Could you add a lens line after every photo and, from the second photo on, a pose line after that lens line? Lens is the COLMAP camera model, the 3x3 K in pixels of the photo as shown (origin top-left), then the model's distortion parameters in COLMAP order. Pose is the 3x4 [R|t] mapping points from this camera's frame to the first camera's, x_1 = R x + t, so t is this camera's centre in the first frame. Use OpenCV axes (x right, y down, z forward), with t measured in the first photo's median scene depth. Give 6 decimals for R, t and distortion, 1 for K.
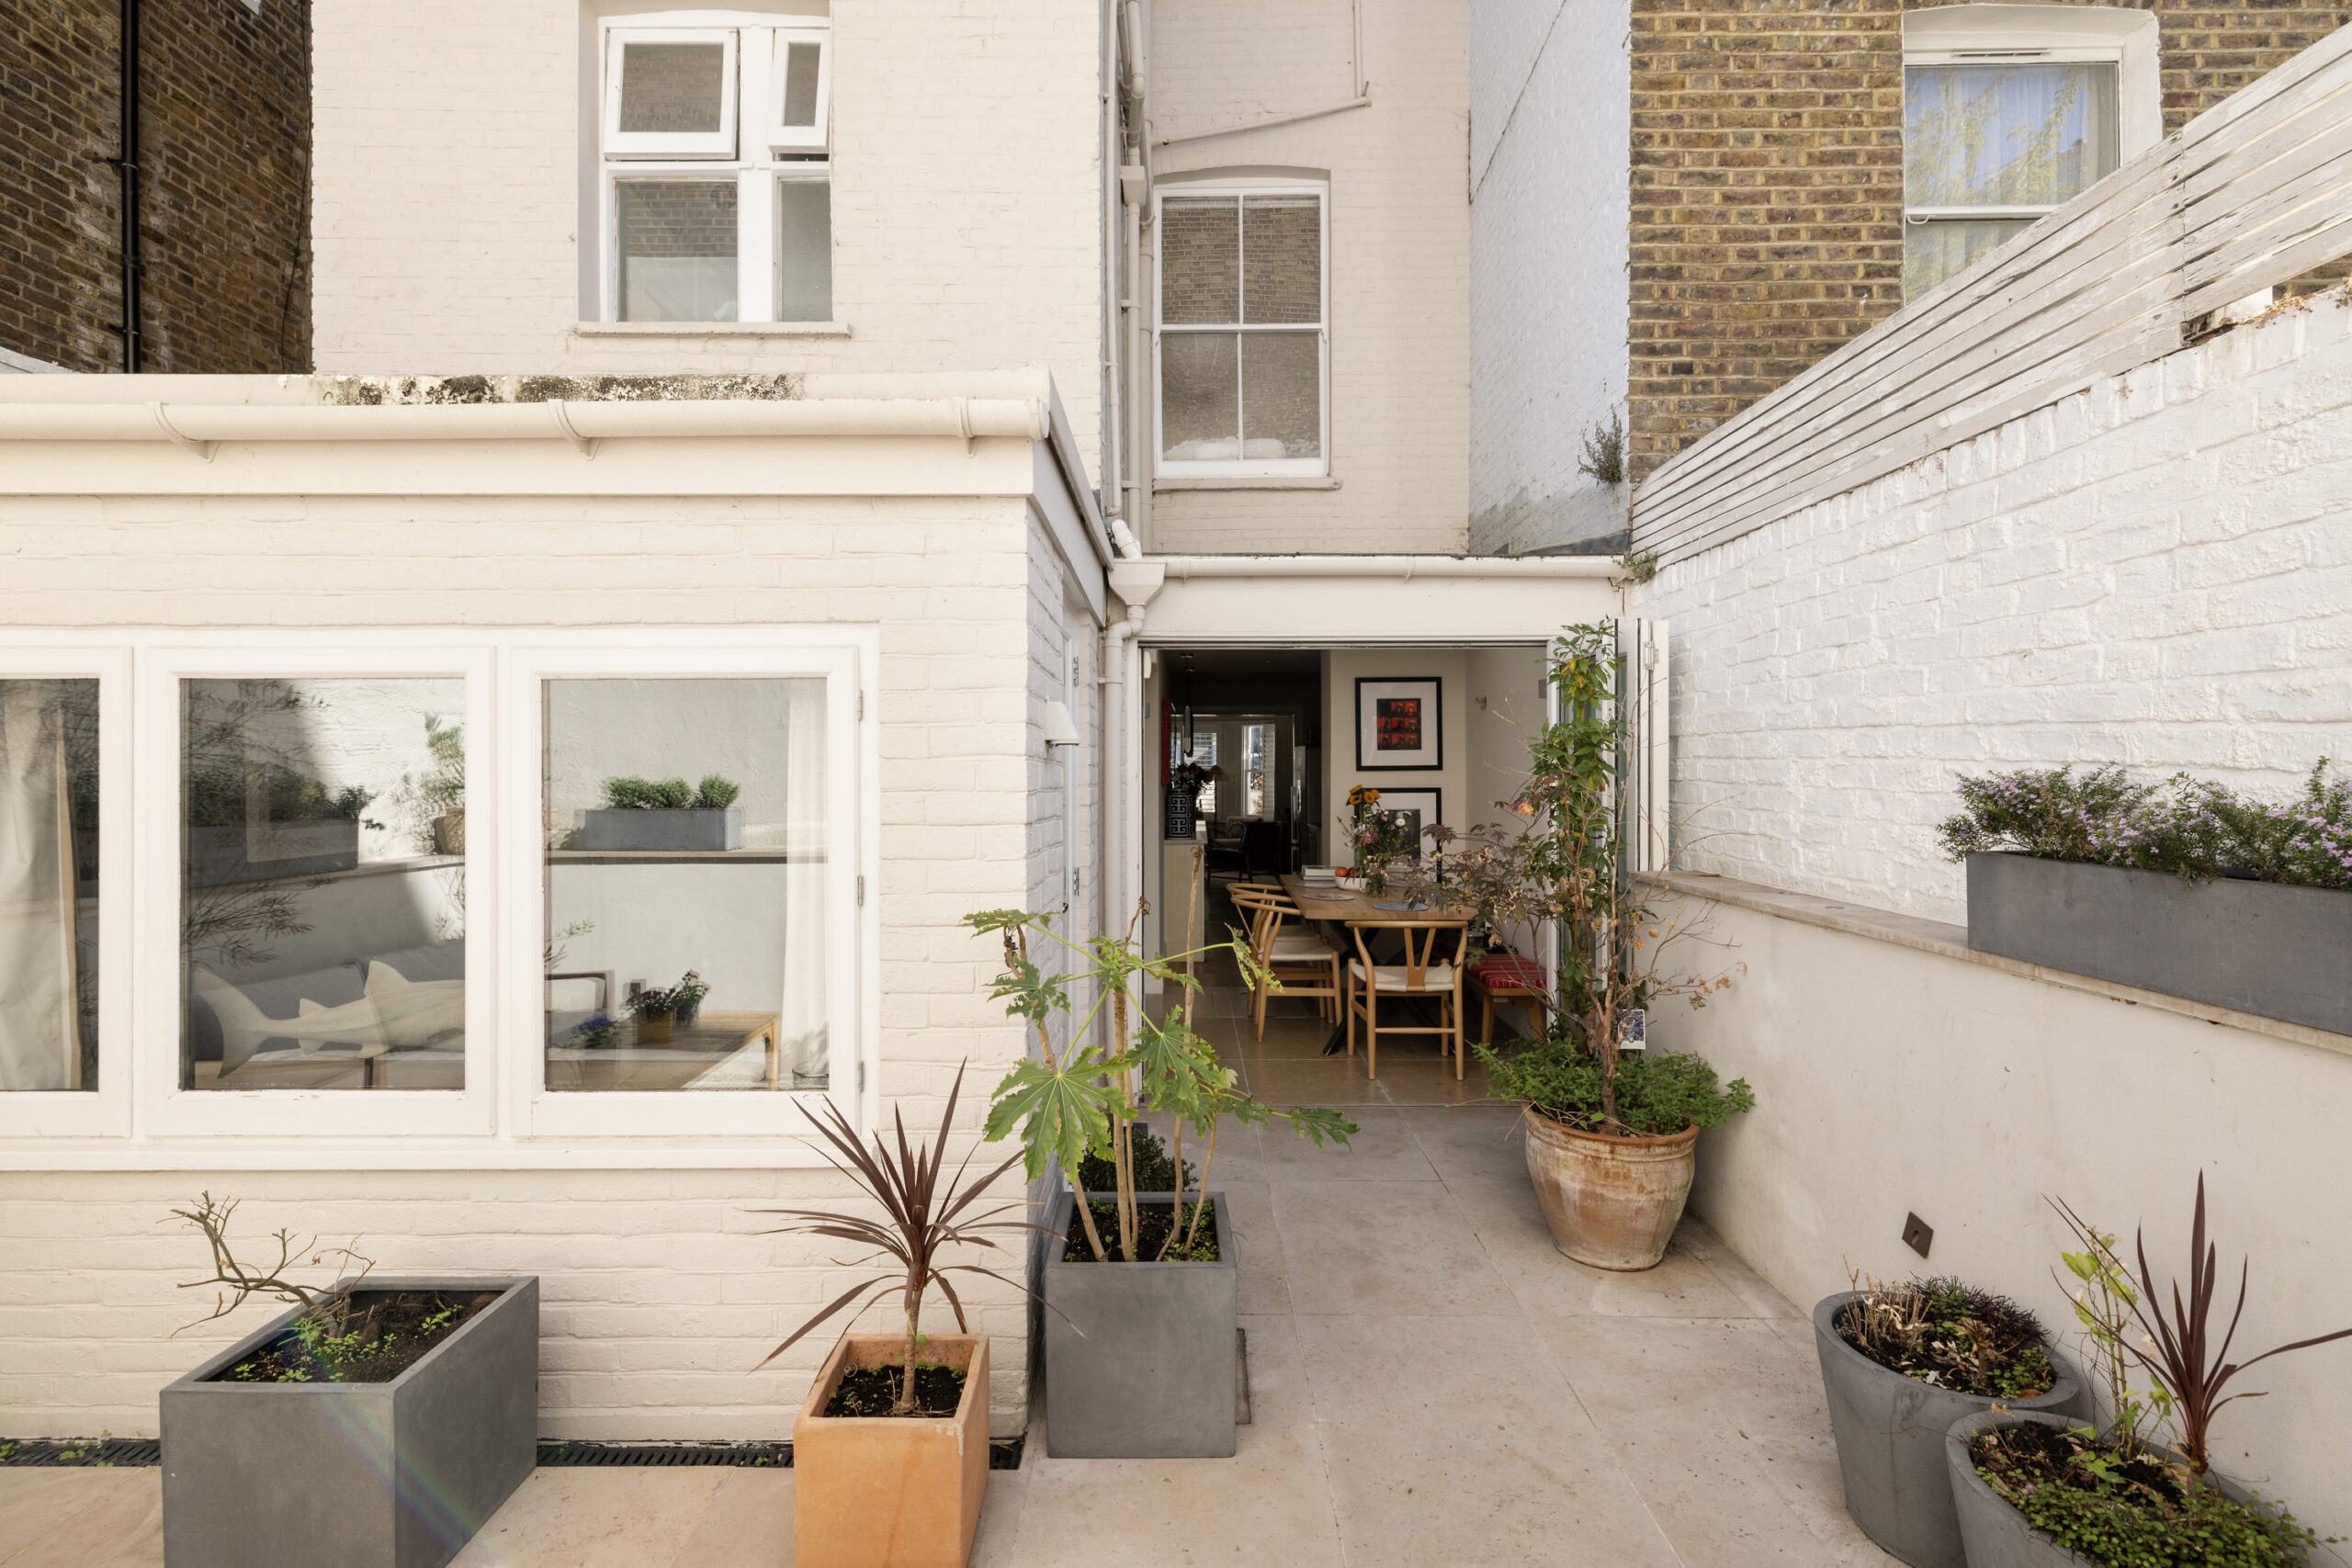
lens RADIAL K [[1074.3, 0, 1174.3], [0, 1074.3, 777.9], [0, 0, 1]] dist [0.002903, 0.000731]
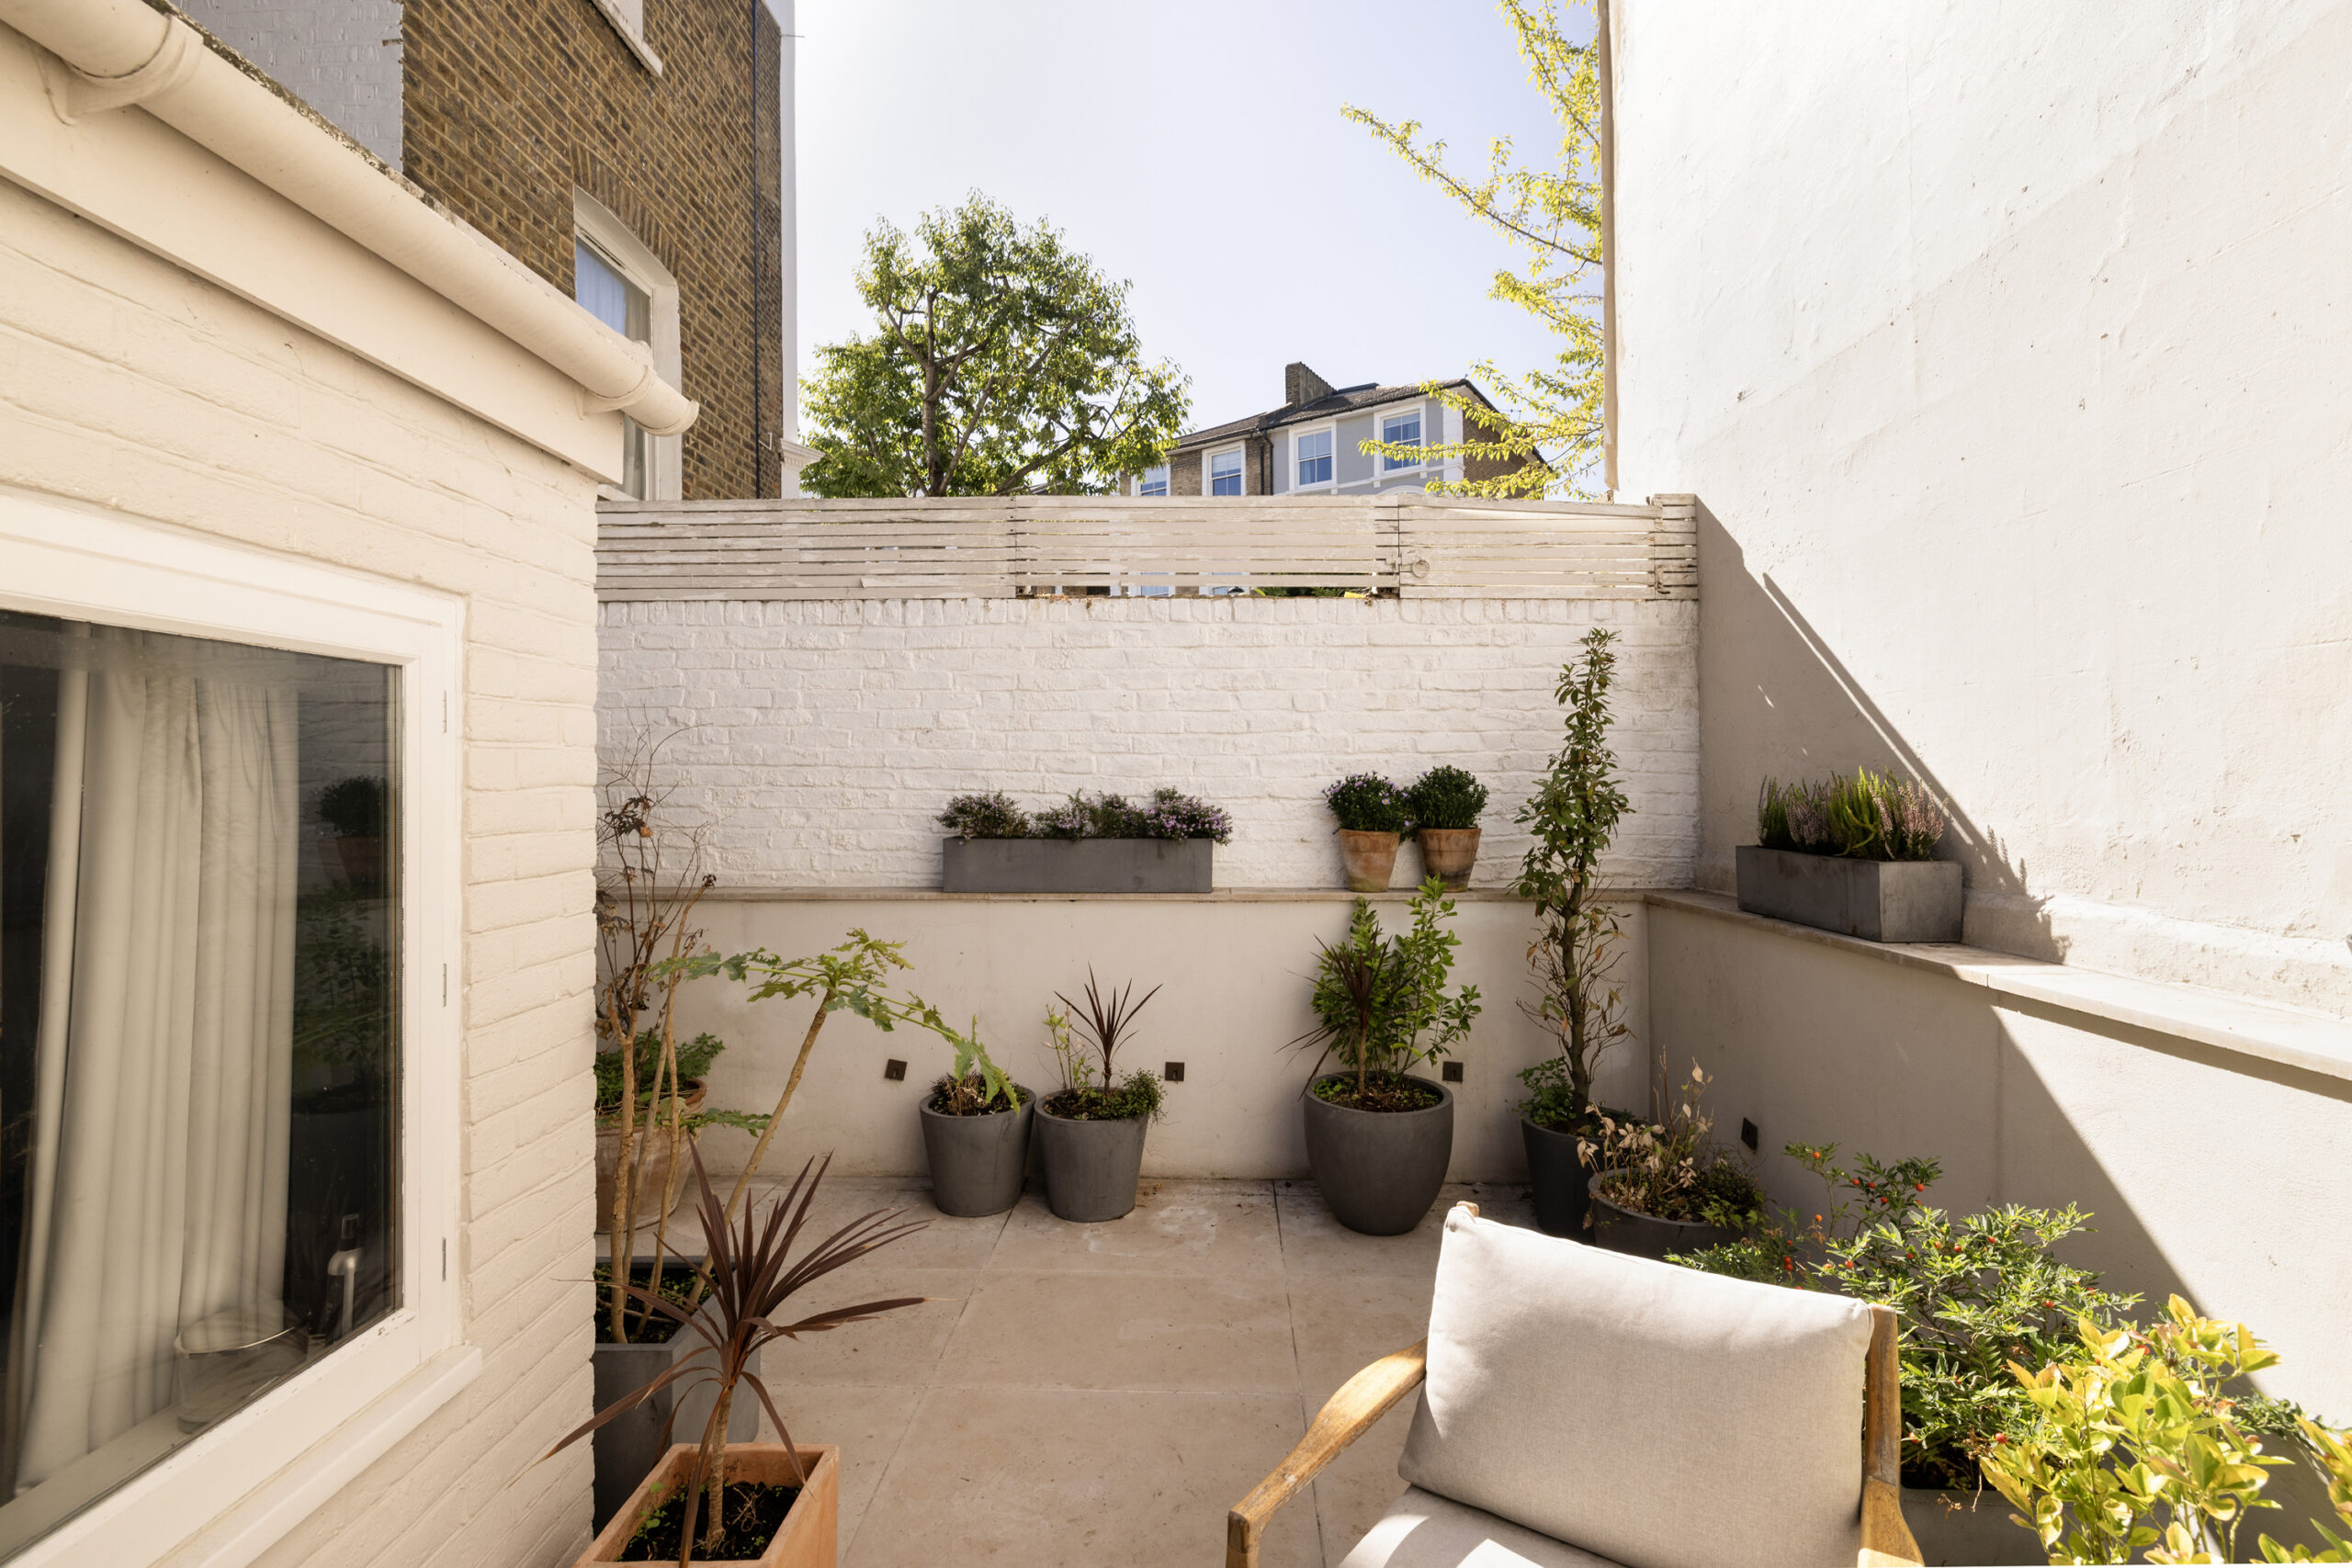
lens RADIAL K [[1074.3, 0, 1174.8], [0, 1074.3, 782.7], [0, 0, 1]] dist [0.002903, 0.000731]
pose [[0.008343, 0.002203, 0.999963, -0.850888], [0.012464, 0.999920, -0.002307, -0.013861], [-0.999888, 0.012483, 0.008315, 0.467823]]
